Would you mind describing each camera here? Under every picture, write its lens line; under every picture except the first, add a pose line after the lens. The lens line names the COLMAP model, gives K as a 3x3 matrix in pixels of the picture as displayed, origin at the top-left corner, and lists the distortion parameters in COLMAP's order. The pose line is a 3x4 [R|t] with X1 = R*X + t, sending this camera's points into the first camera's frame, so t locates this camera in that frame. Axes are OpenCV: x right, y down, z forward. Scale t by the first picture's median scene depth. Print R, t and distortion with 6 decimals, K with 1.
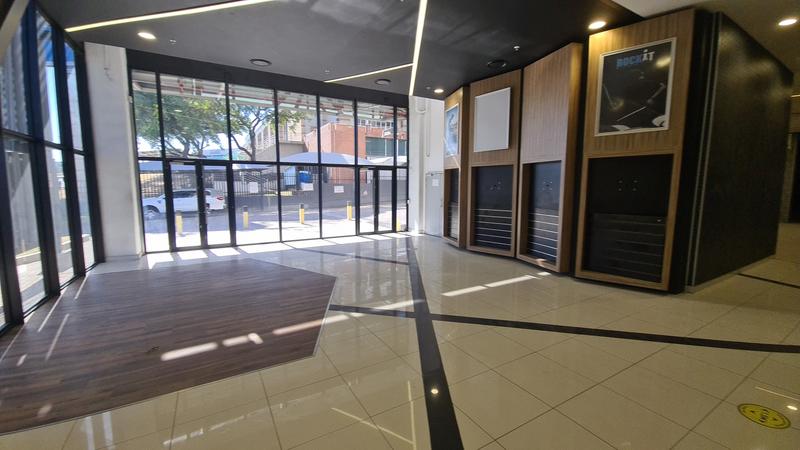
lens RADIAL K [[322.5, 0, 395.8], [0, 322.5, 223.1], [0, 0, 1]] dist [0.014255, -0.009543]
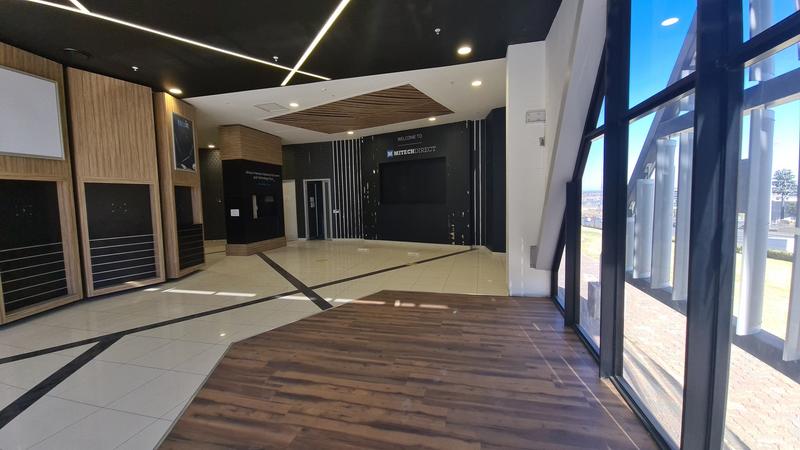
lens RADIAL K [[322.5, 0, 395.8], [0, 322.5, 223.1], [0, 0, 1]] dist [0.014255, -0.009543]
pose [[-0.709403, -0.036781, 0.703843, -1.188195], [0.104576, 0.982090, 0.156723, -0.194887], [-0.697002, 0.184785, -0.692851, 1.598328]]
